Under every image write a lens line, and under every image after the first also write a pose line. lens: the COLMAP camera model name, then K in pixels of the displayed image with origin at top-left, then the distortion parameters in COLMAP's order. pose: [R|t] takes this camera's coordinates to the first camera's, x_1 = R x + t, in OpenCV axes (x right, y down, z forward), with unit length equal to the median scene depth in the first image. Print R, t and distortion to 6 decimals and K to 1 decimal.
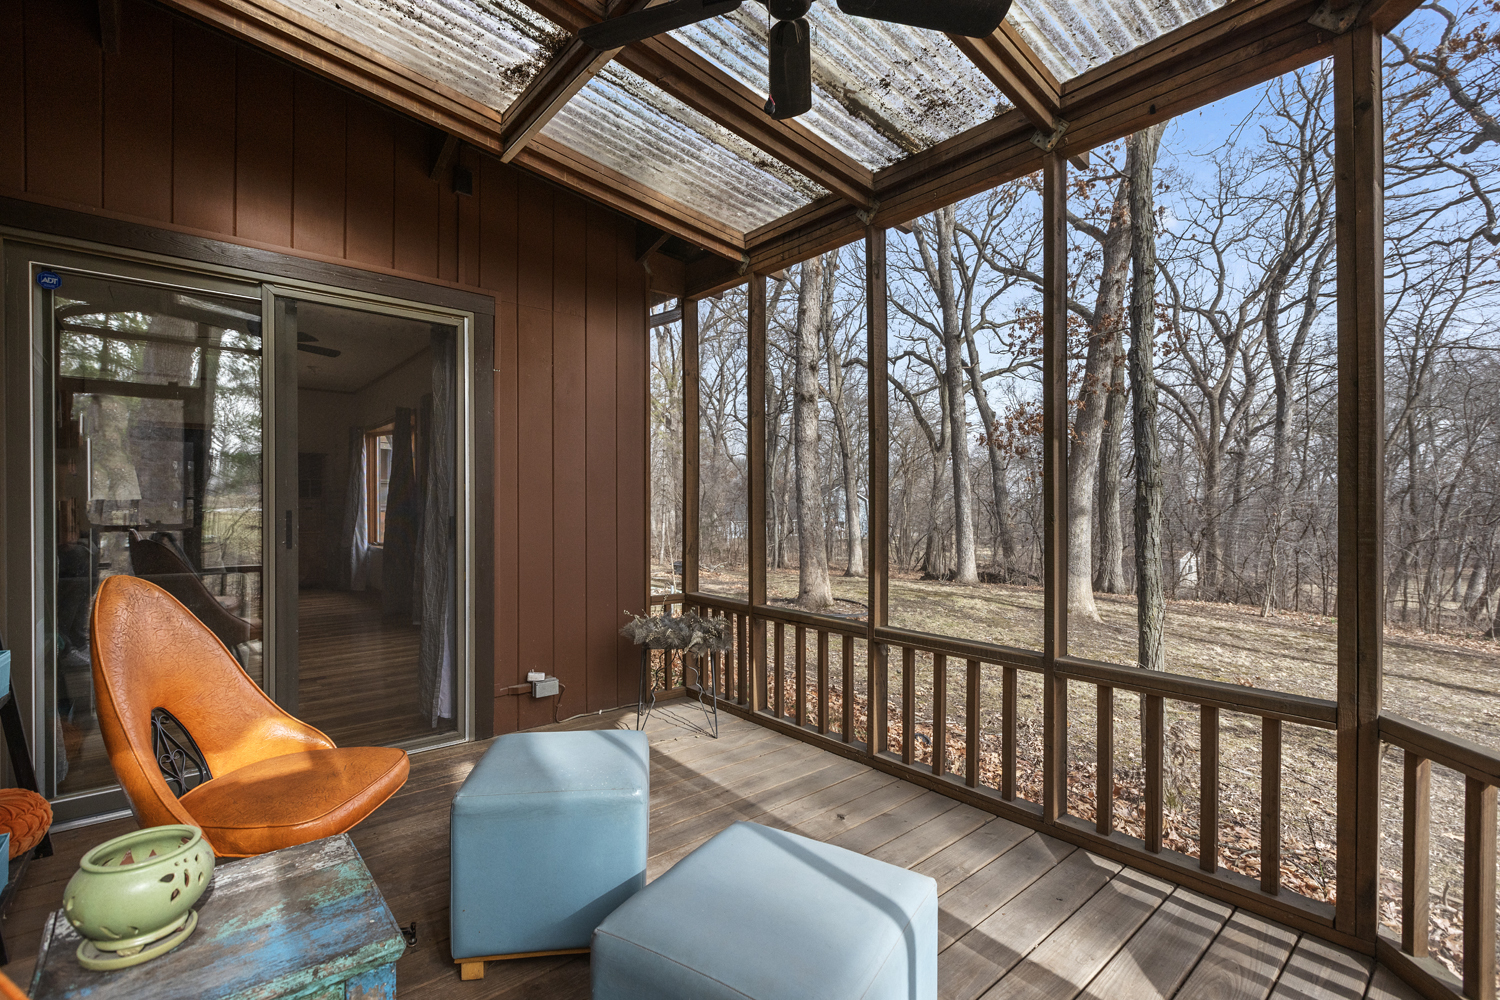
lens RADIAL K [[668.4, 0, 750.0], [0, 668.4, 500.0], [0, 0, 1]] dist [-0.017006, 0.000142]
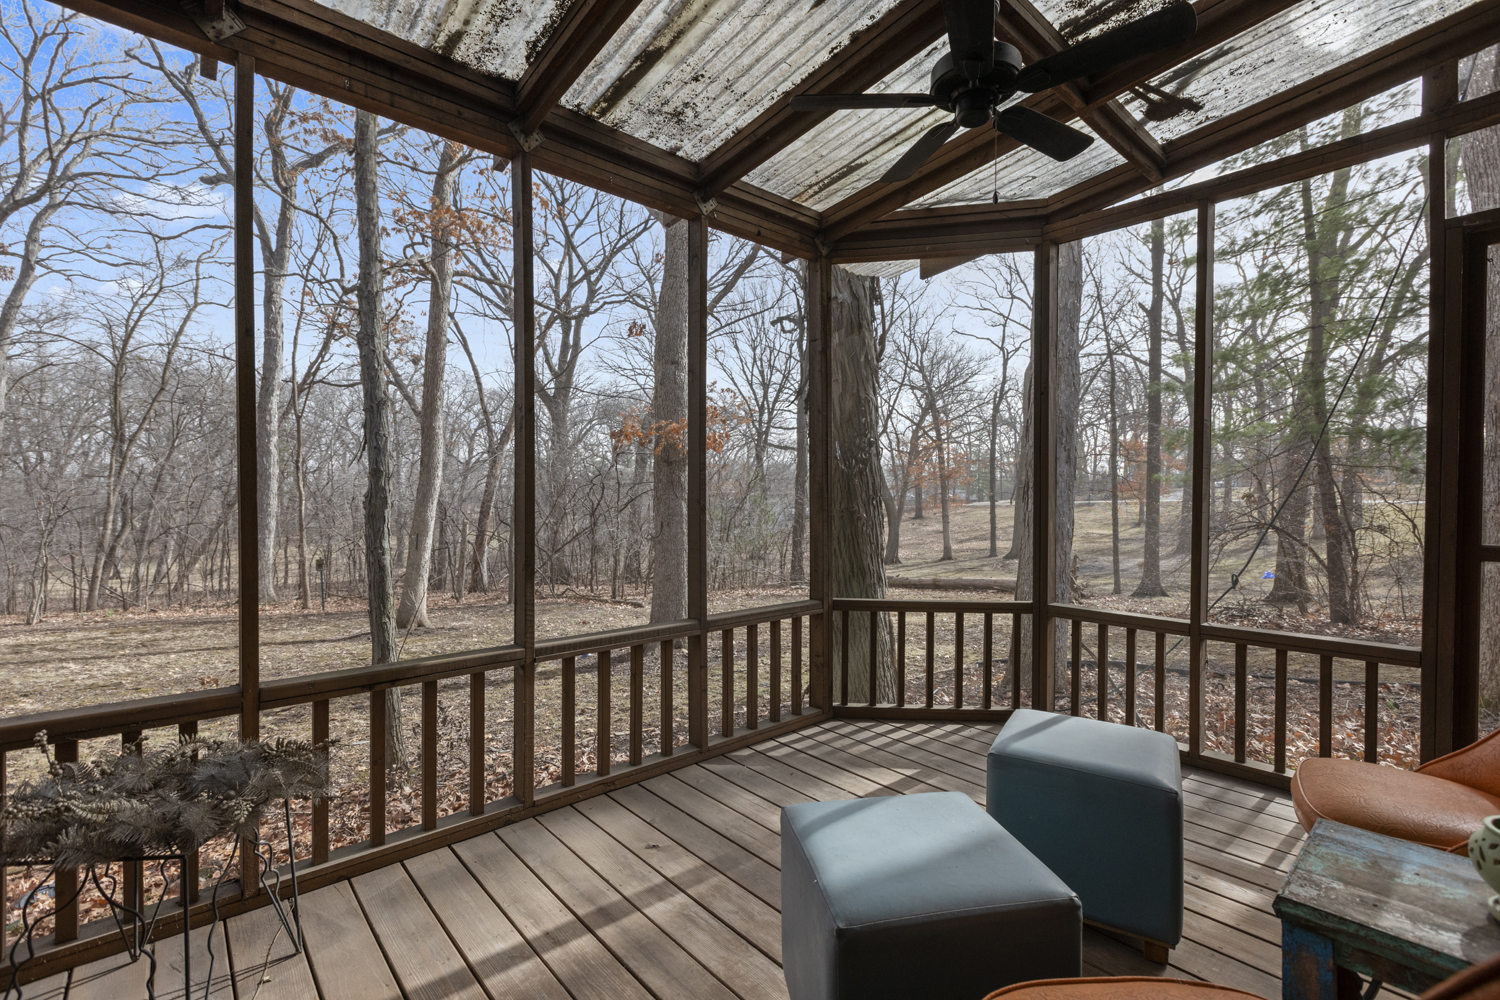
lens RADIAL K [[668.4, 0, 750.0], [0, 668.4, 500.0], [0, 0, 1]] dist [-0.017006, 0.000142]
pose [[-0.016230, -0.007538, 0.999840, -0.790560], [-0.000207, 0.999972, 0.007536, 0.005808], [-0.999868, -0.000084, -0.016232, 0.921482]]
